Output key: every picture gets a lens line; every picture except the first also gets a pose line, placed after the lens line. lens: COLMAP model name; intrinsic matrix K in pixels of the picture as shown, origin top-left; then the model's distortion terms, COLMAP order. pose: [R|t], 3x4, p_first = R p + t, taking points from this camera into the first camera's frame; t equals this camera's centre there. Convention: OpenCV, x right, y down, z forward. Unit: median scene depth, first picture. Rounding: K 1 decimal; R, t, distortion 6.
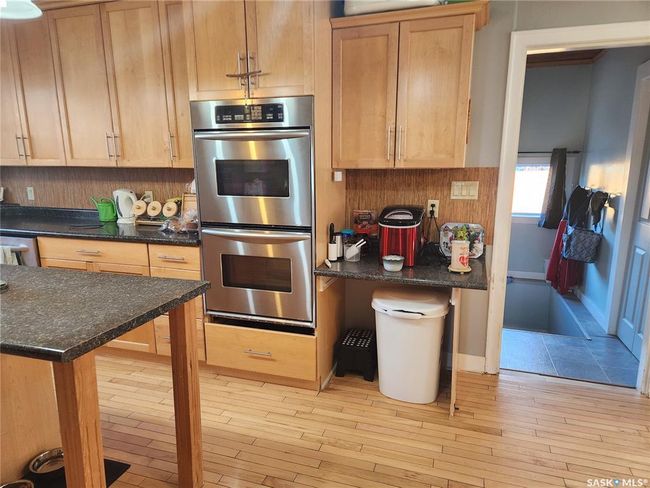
lens RADIAL K [[435.3, 0, 327.1], [0, 435.3, 246.2], [0, 0, 1]] dist [0.047063, -0.020138]
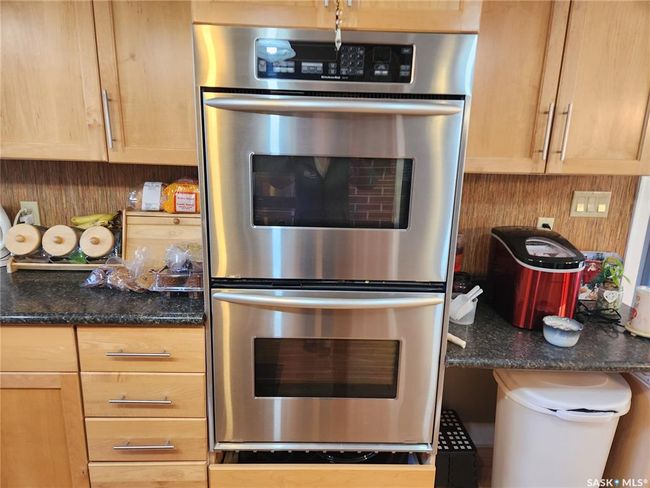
lens RADIAL K [[435.3, 0, 321.8], [0, 435.3, 244.9], [0, 0, 1]] dist [0.047063, -0.020138]
pose [[0.939643, -0.046955, 0.338918, -0.329224], [0.033102, 0.998368, 0.046541, -0.109881], [-0.340550, -0.032513, 0.939664, 0.485920]]
